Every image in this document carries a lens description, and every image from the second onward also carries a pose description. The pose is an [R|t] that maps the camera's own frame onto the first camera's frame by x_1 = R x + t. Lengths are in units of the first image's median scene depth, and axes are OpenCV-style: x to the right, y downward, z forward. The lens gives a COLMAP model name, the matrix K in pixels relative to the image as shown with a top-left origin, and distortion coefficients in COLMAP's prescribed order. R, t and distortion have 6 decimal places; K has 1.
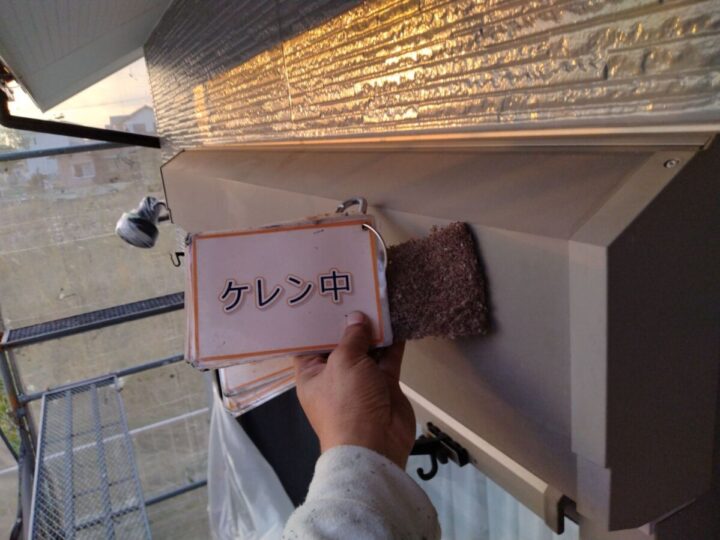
lens RADIAL K [[580.3, 0, 360.0], [0, 580.3, 270.0], [0, 0, 1]] dist [-0.036782, -0.000783]
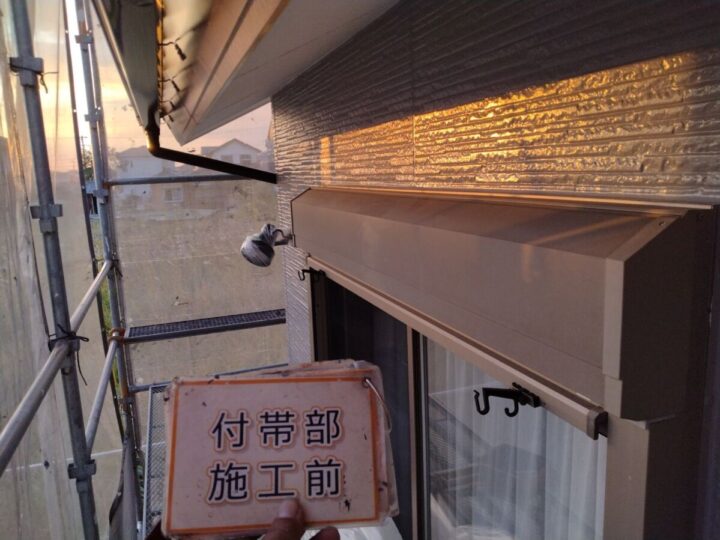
lens RADIAL K [[583.8, 0, 360.0], [0, 583.8, 270.0], [0, 0, 1]] dist [-0.000447, -0.123427]
pose [[0.989789, 0.087669, -0.112392, -0.105013], [-0.095757, 0.993032, -0.068694, 0.090510], [0.105587, 0.078754, 0.991287, -0.456309]]
